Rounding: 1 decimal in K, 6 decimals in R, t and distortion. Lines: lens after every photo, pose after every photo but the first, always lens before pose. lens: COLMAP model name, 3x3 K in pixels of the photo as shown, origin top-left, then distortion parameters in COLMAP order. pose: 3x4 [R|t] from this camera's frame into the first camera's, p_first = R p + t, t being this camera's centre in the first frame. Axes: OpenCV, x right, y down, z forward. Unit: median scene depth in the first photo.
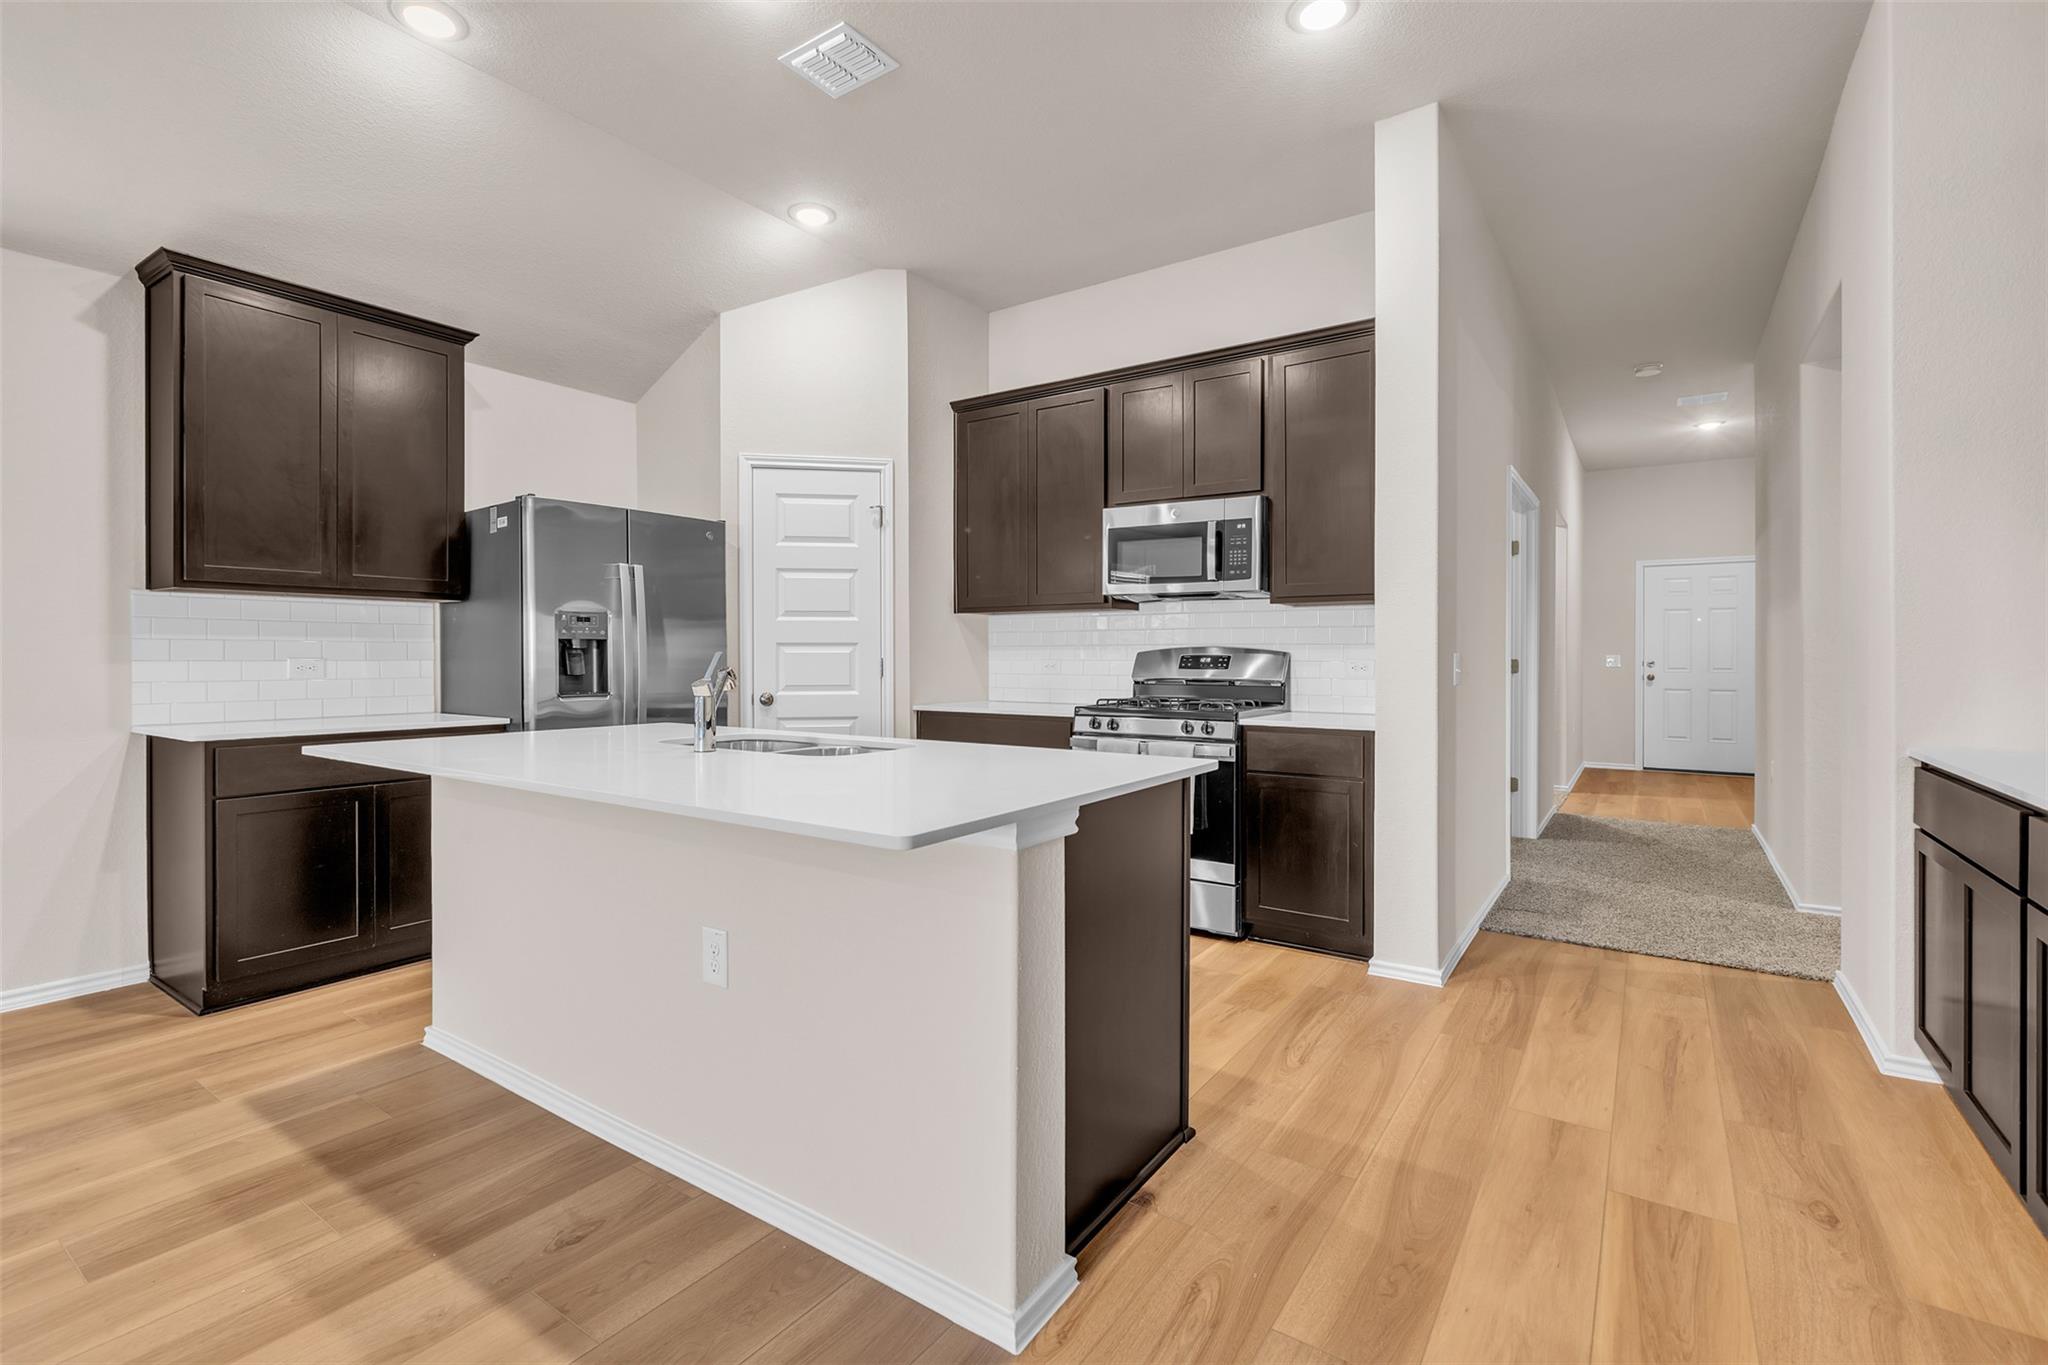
lens RADIAL K [[911.4, 0, 1020.5], [0, 911.4, 682.3], [0, 0, 1]] dist [0.019674, 0.000161]
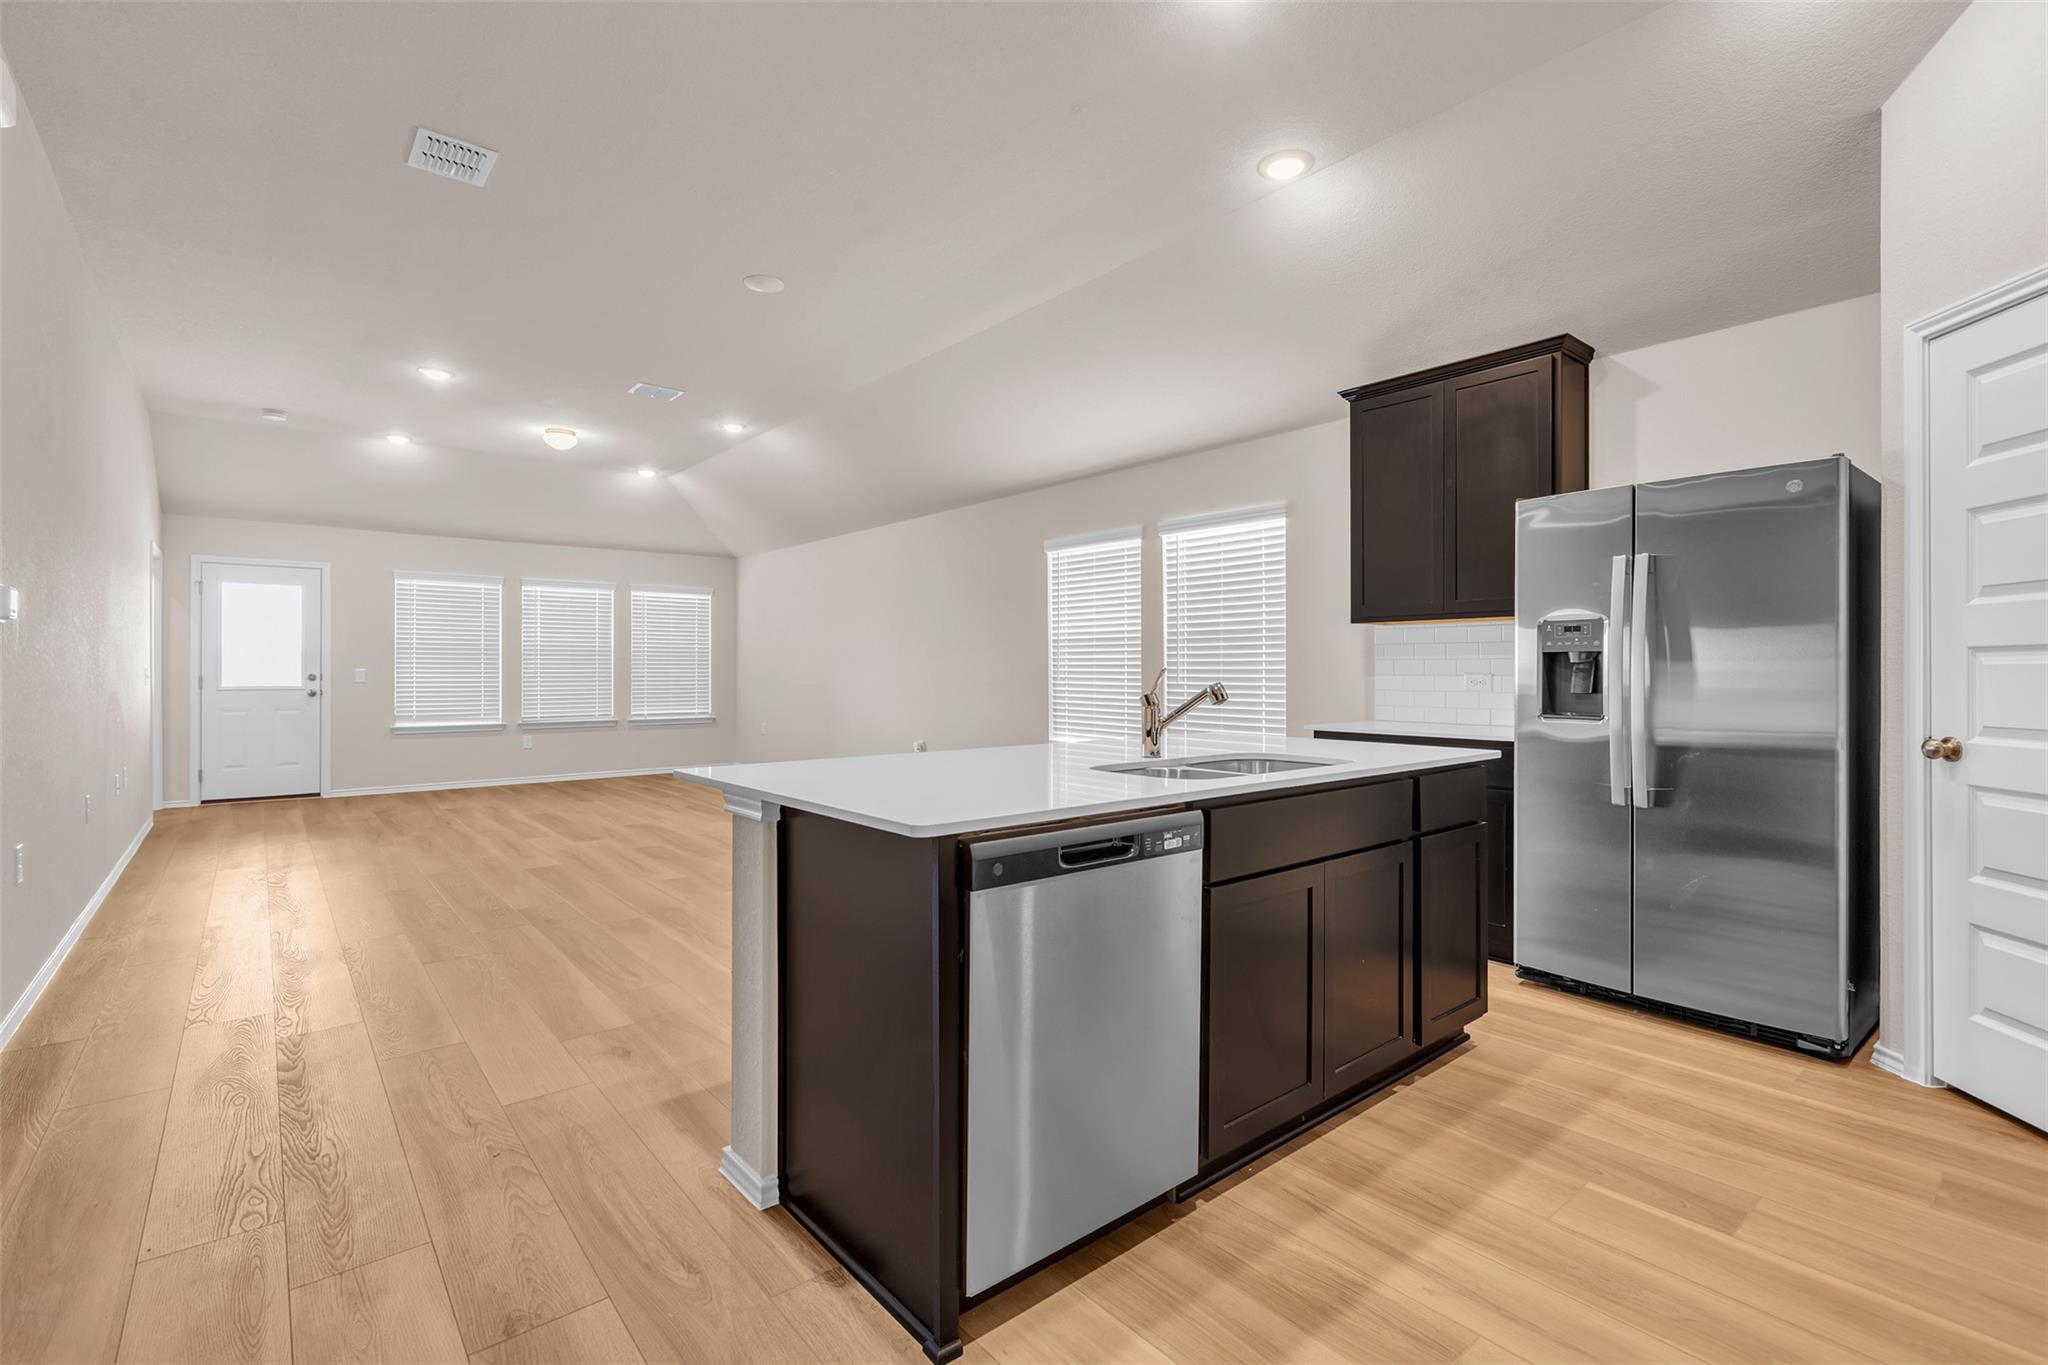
lens RADIAL K [[911.4, 0, 1020.5], [0, 911.4, 682.3], [0, 0, 1]] dist [0.019674, 0.000161]
pose [[-0.262467, 0.013446, -0.964847, 0.495825], [-0.025483, 0.999458, 0.020861, -0.023323], [0.964604, 0.030062, -0.261982, 0.725739]]
